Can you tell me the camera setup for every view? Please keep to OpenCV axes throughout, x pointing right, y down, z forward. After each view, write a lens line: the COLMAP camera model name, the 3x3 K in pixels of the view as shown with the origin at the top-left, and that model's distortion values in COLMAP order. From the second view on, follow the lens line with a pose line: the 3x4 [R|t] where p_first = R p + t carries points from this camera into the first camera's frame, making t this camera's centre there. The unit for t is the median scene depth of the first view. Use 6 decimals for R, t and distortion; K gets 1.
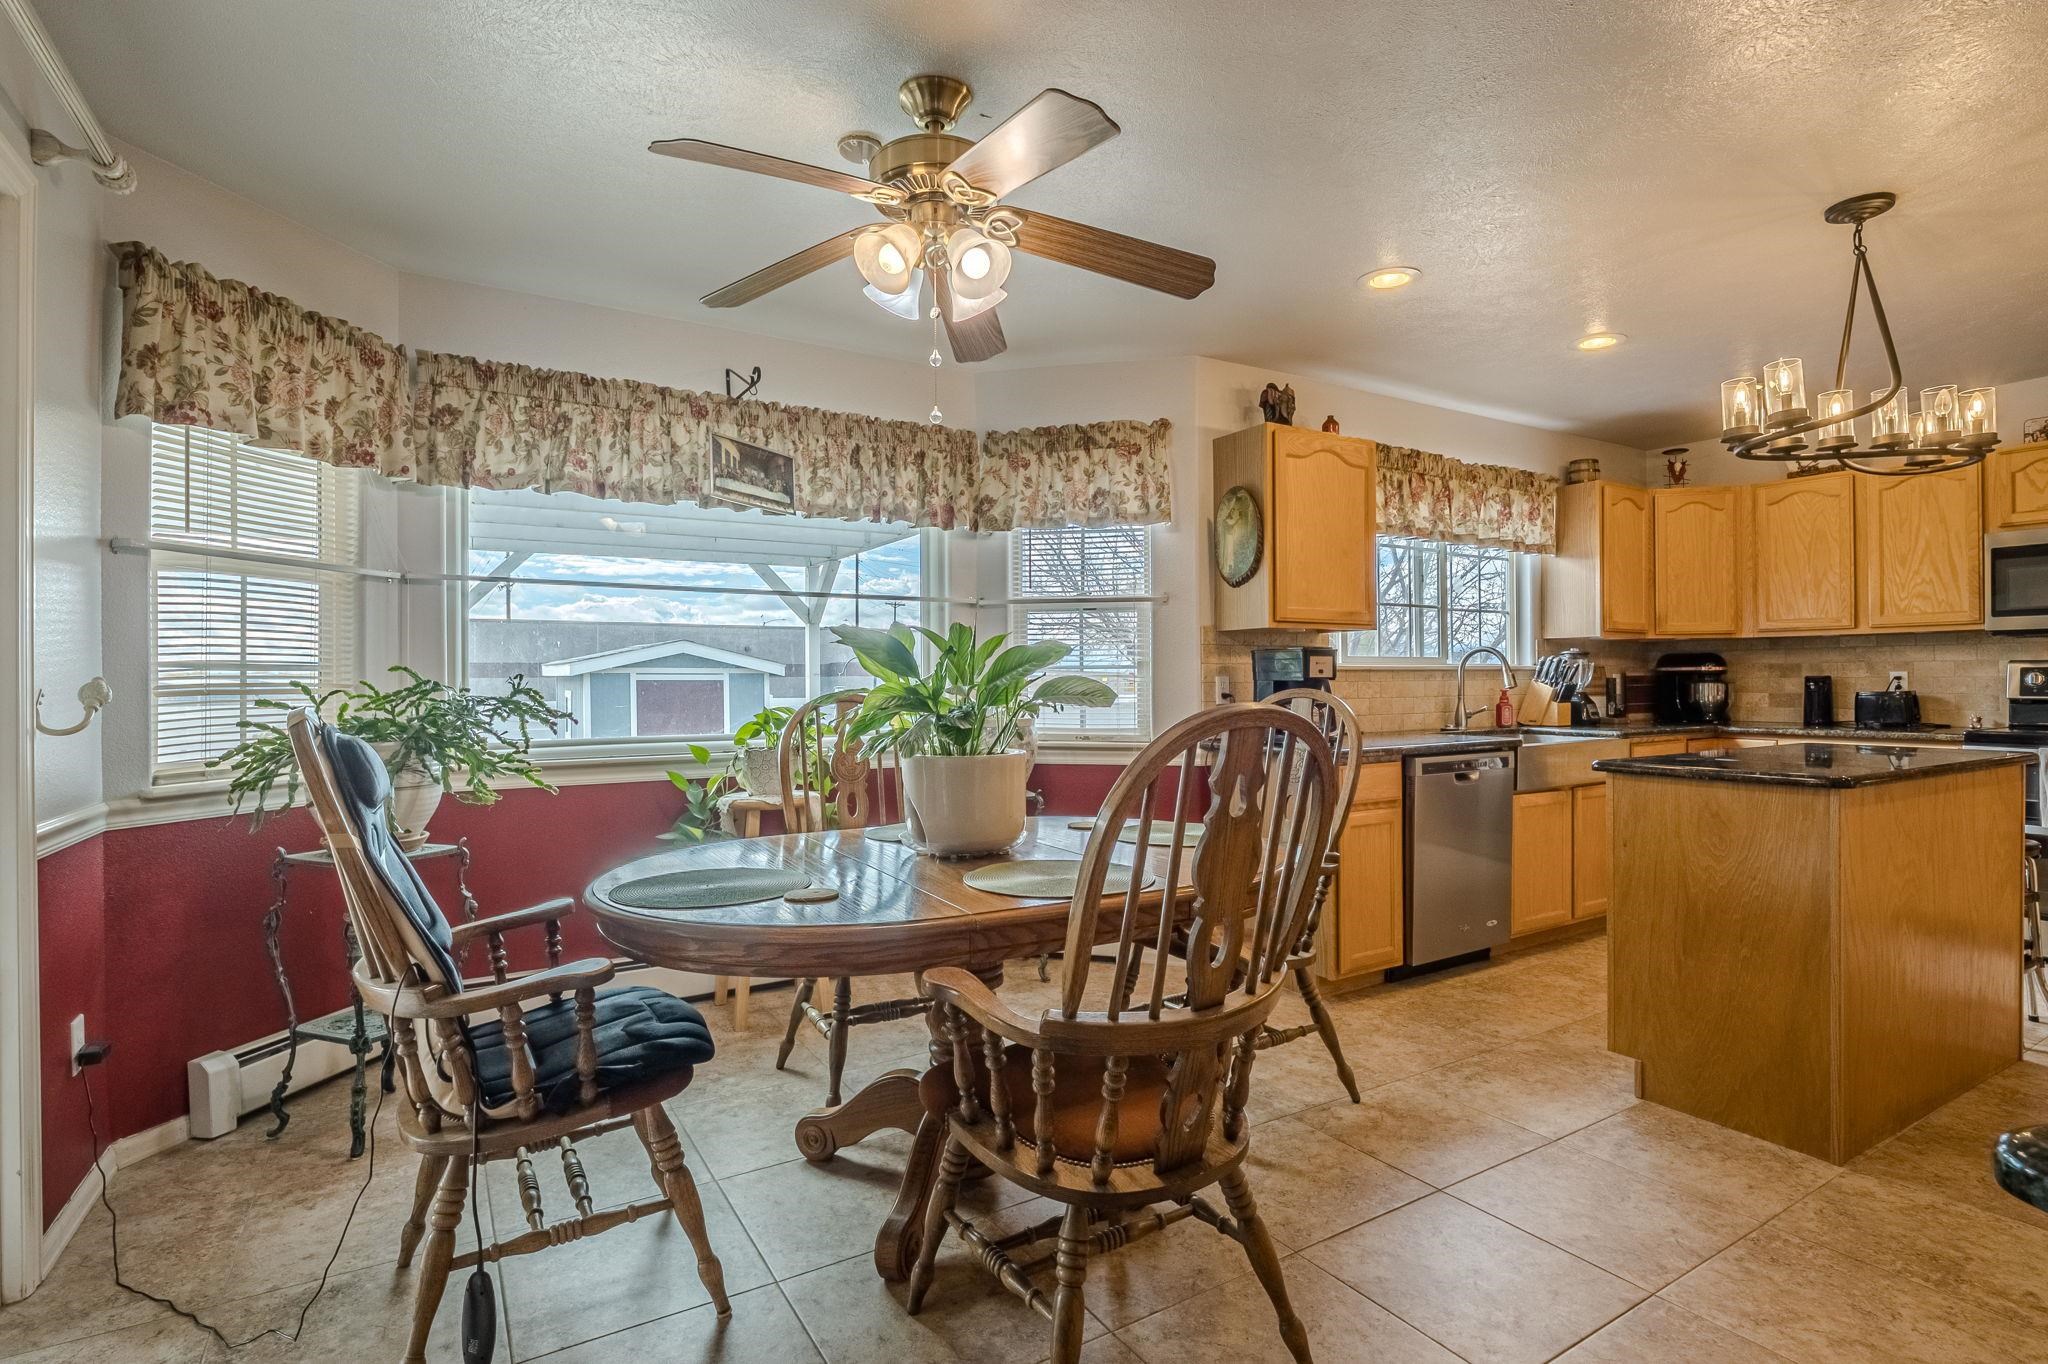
lens RADIAL K [[990.2, 0, 1019.7], [0, 990.2, 681.3], [0, 0, 1]] dist [-0.013246, -0.002408]
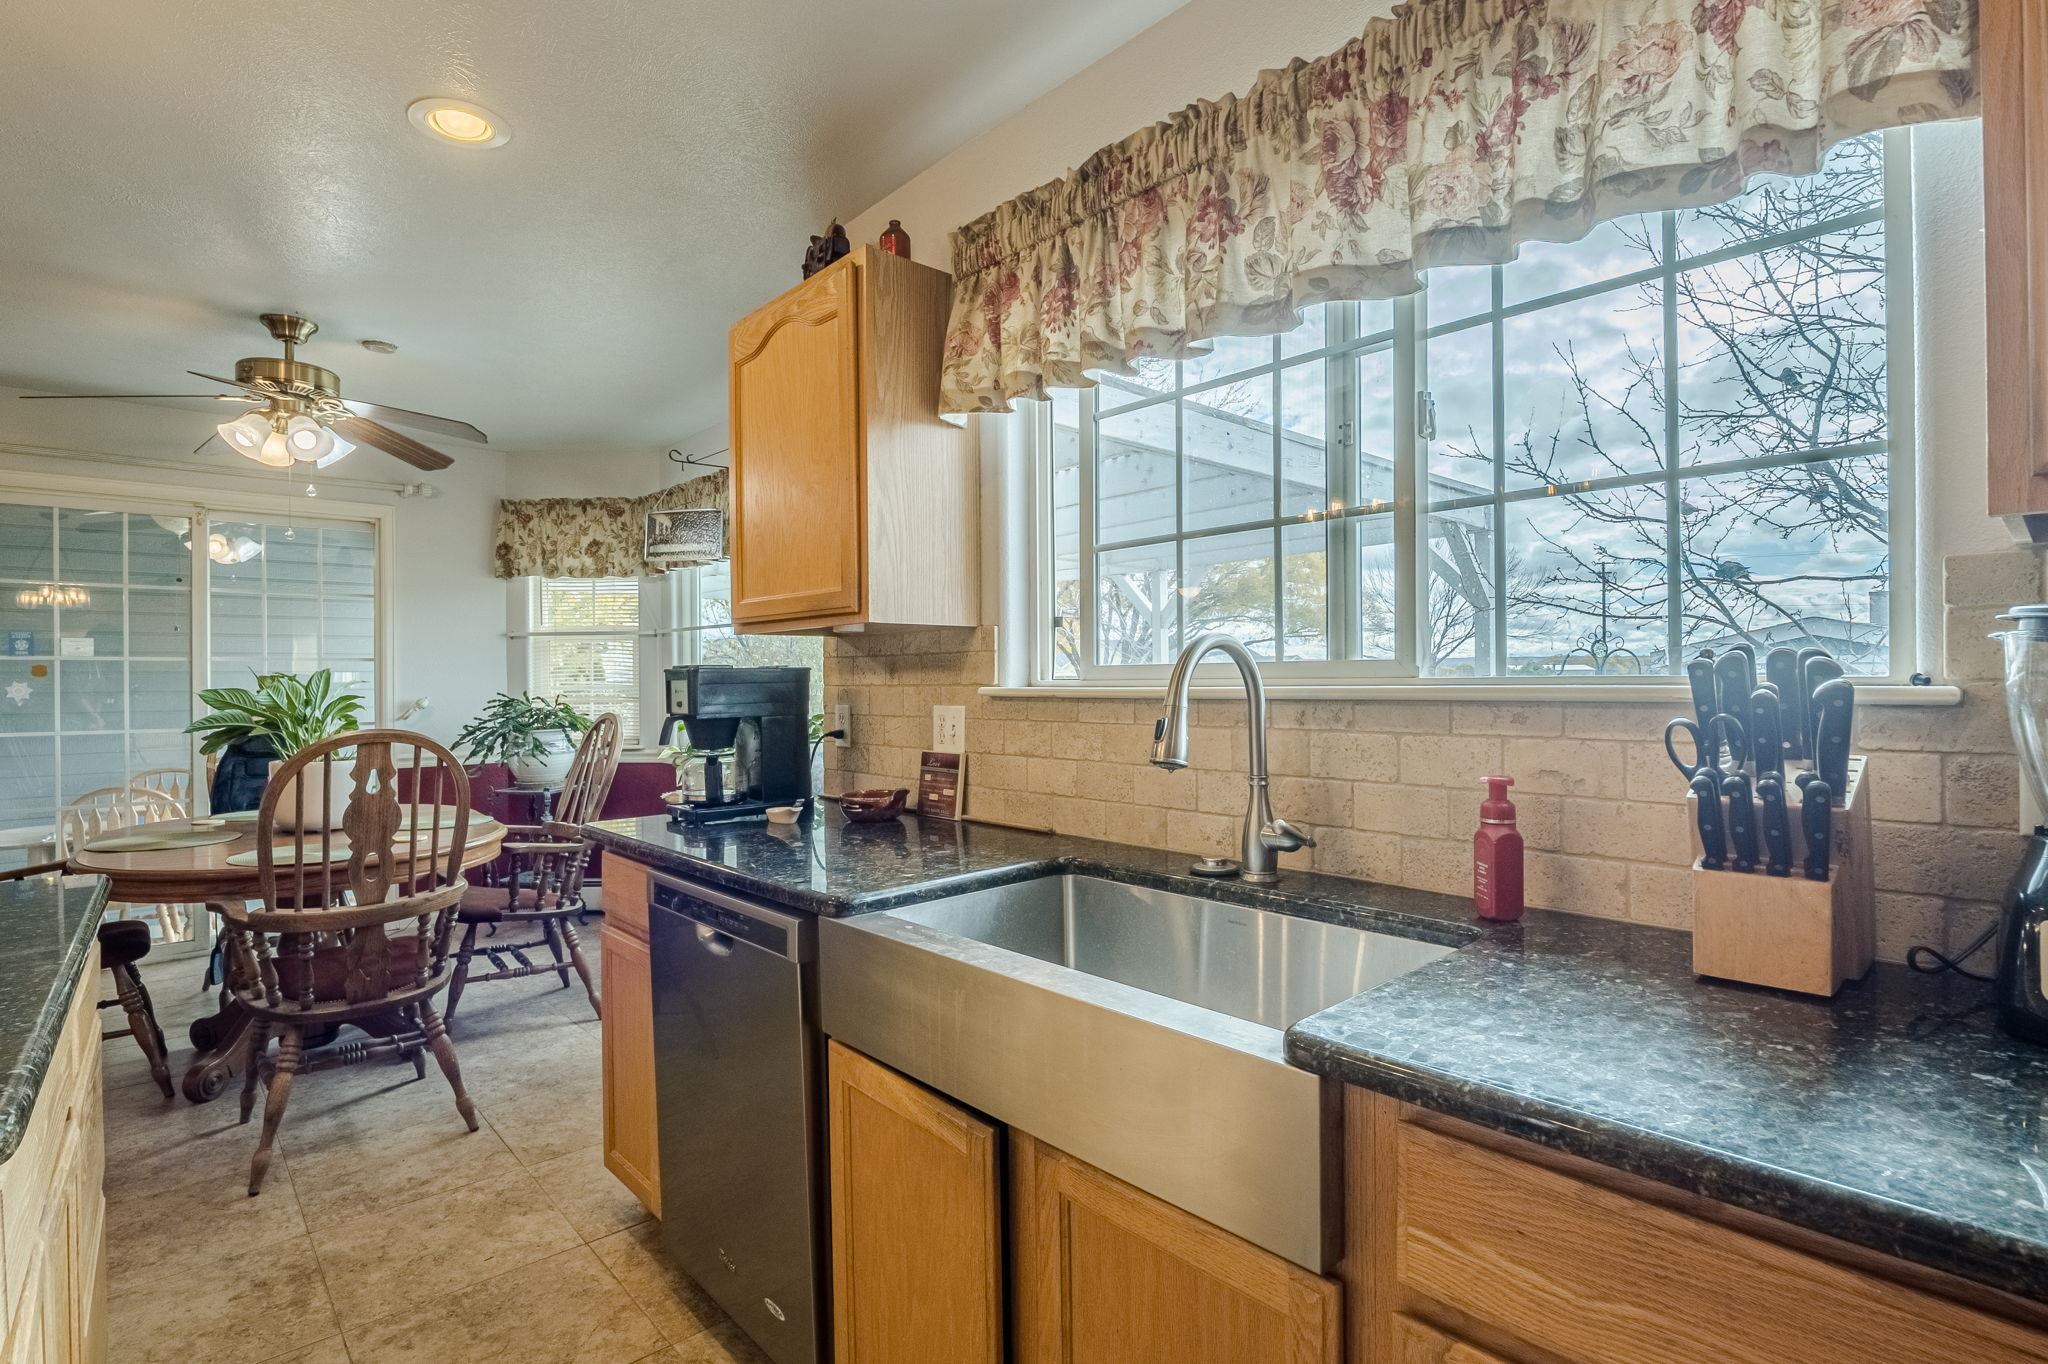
lens RADIAL K [[990.2, 0, 1017.8], [0, 990.2, 682.3], [0, 0, 1]] dist [-0.013246, -0.002408]
pose [[0.190964, 0.007848, -0.981566, 0.891476], [0.009162, 0.999910, 0.009777, -0.025981], [0.981554, -0.010860, 0.190875, 1.003653]]
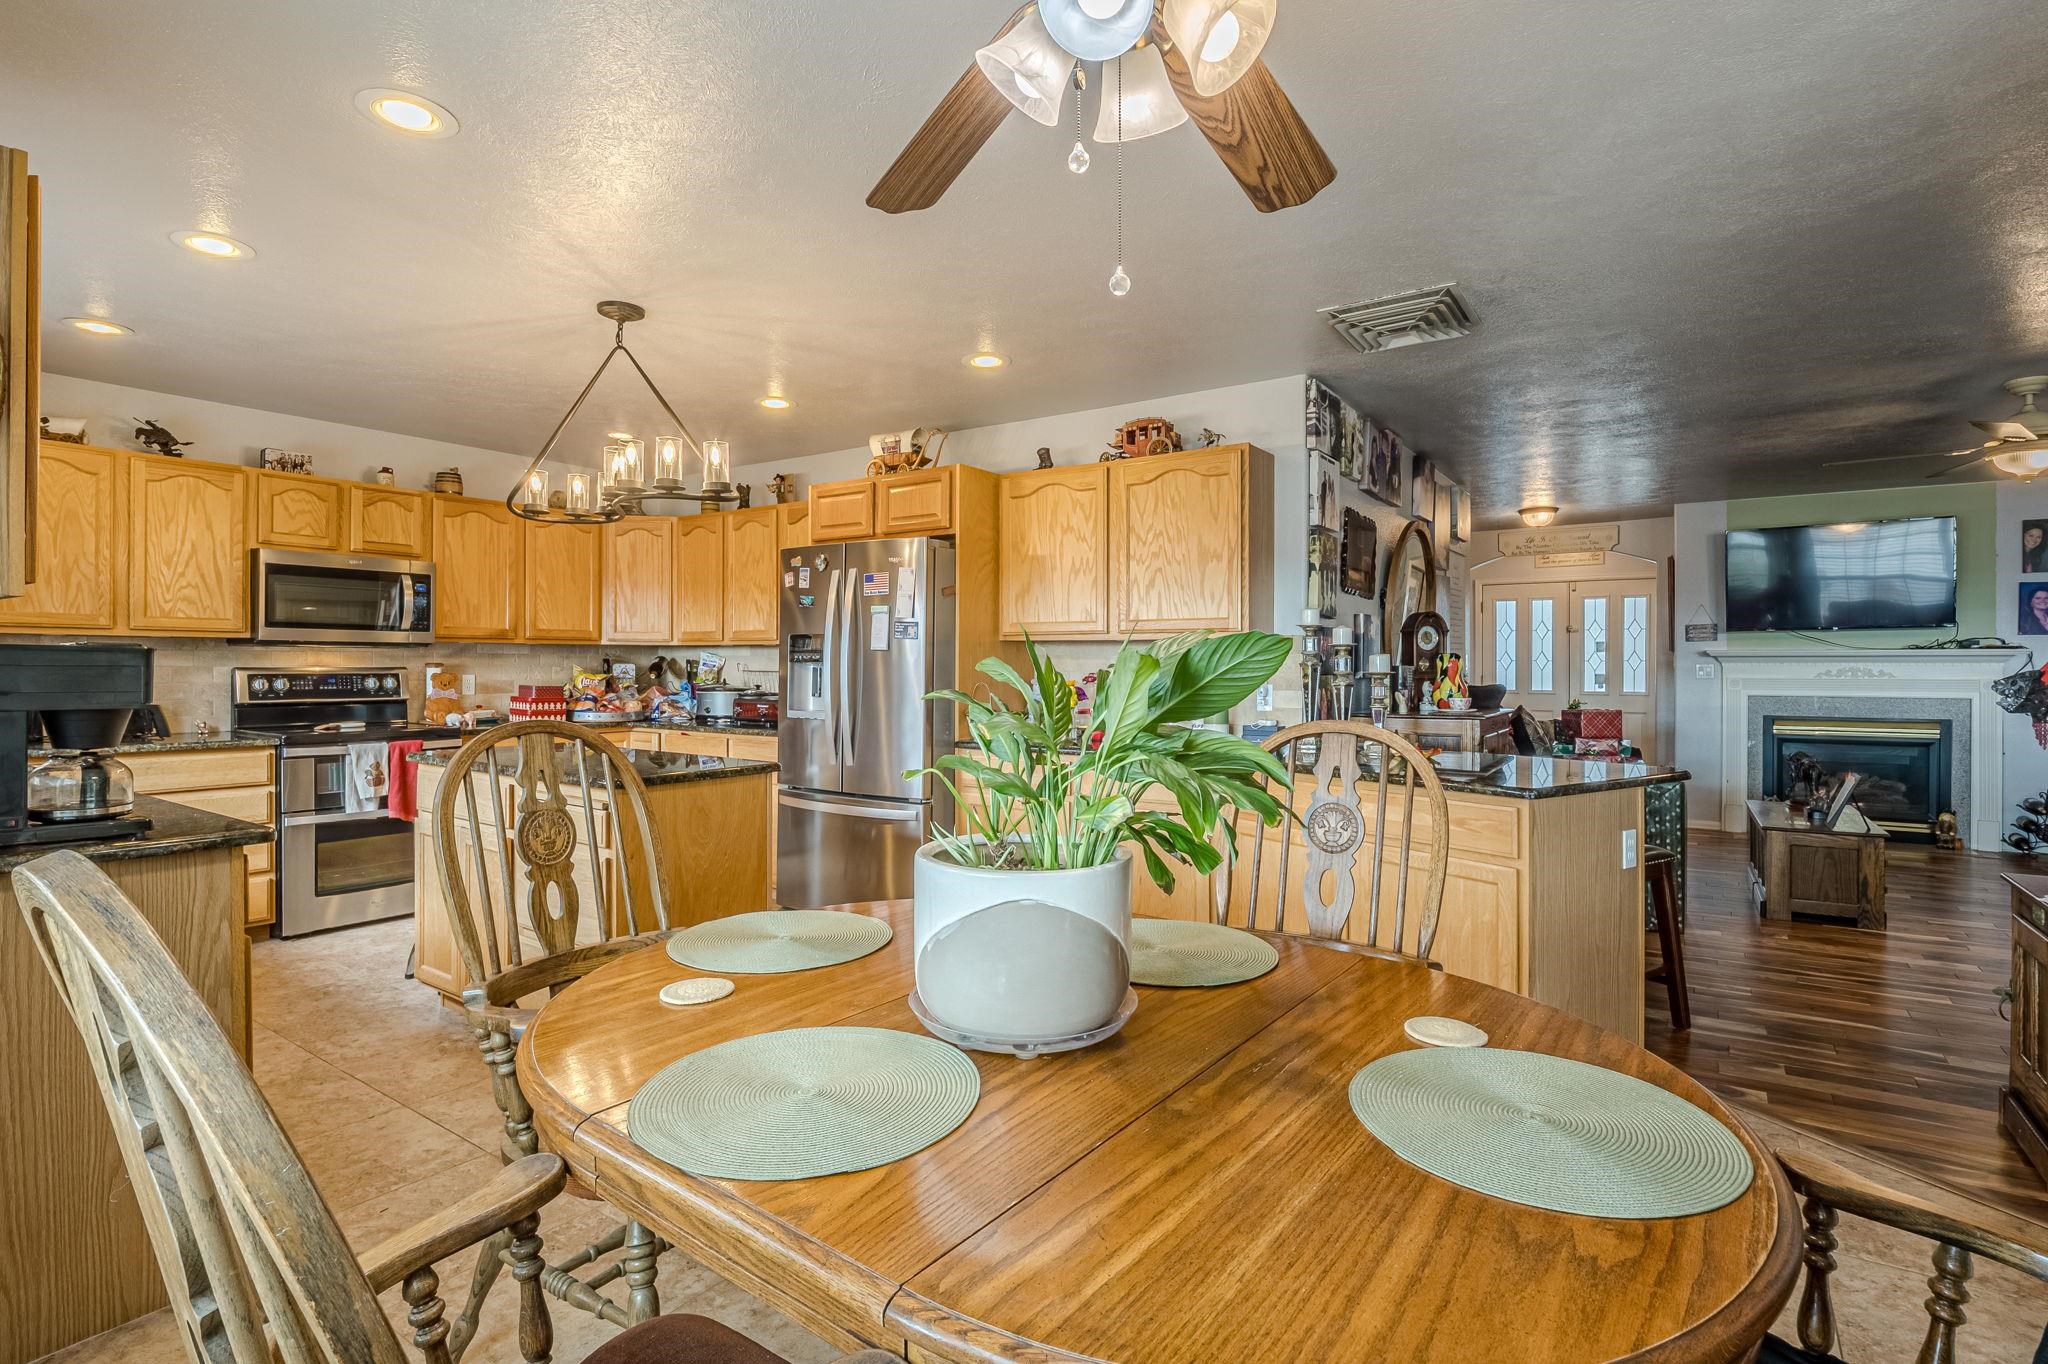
lens RADIAL K [[990.2, 0, 1021.8], [0, 990.2, 669.0], [0, 0, 1]] dist [-0.013246, -0.002408]
pose [[-0.411854, 0.003257, 0.911244, -0.336017], [-0.000405, 0.999993, -0.003757, -0.017638], [-0.911250, -0.001916, -0.411849, 0.722213]]
